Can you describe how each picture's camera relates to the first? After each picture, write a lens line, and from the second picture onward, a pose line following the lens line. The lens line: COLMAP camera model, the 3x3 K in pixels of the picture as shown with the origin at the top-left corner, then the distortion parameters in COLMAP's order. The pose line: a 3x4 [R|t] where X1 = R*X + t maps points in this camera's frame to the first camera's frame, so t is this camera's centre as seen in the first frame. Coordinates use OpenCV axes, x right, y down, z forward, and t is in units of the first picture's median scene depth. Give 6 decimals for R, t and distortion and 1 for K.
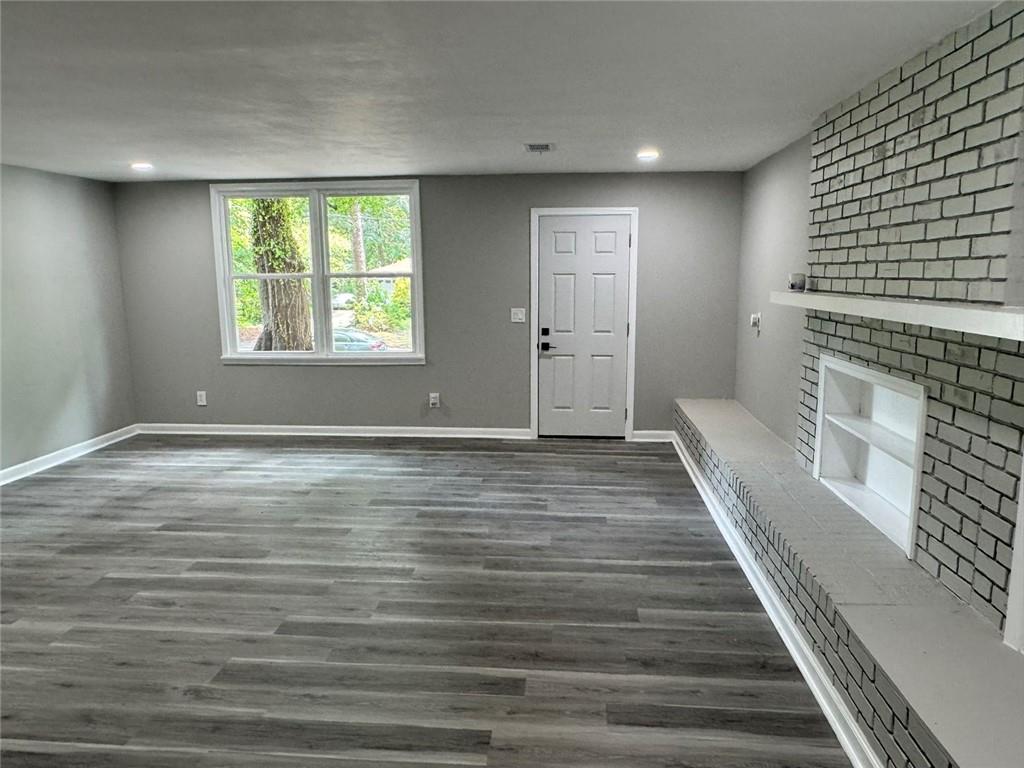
lens RADIAL K [[686.5, 0, 512.1], [0, 686.5, 385.3], [0, 0, 1]] dist [-0.003104, -0.000364]
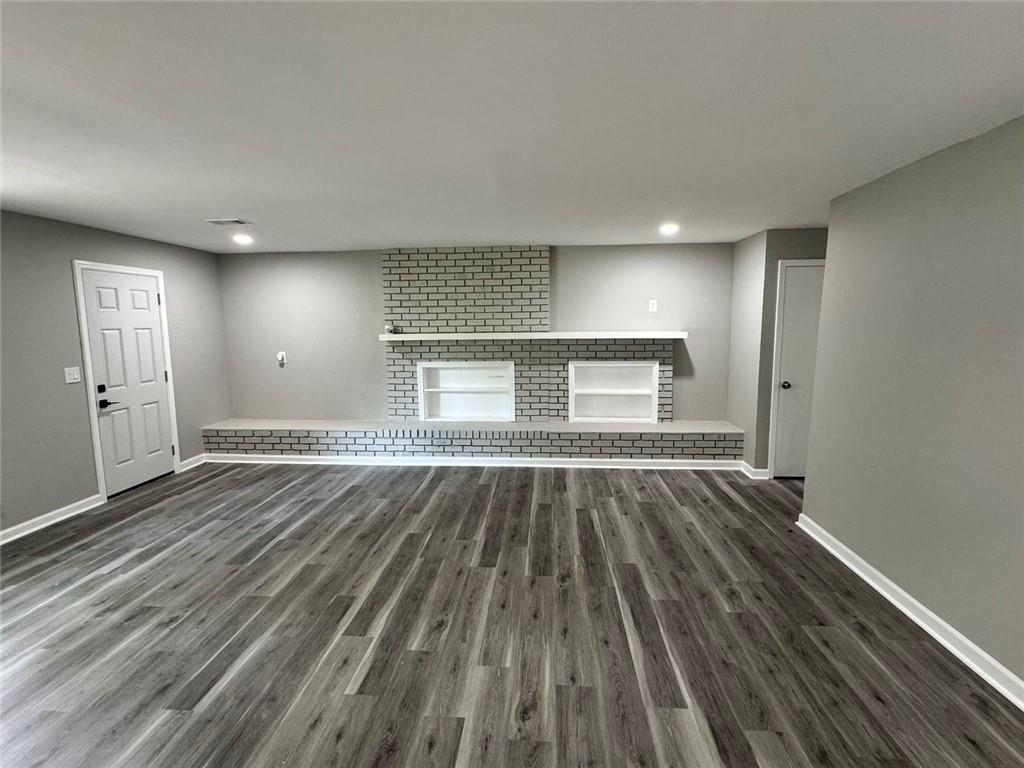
lens RADIAL K [[502.0, 0, 508.5], [0, 502.0, 384.2], [0, 0, 1]] dist [-0.005880, -0.000535]
pose [[-0.014755, -0.119873, 0.992680, -0.804107], [0.172723, 0.977558, 0.120614, -0.085819], [-0.984860, 0.173238, 0.006281, 0.527455]]
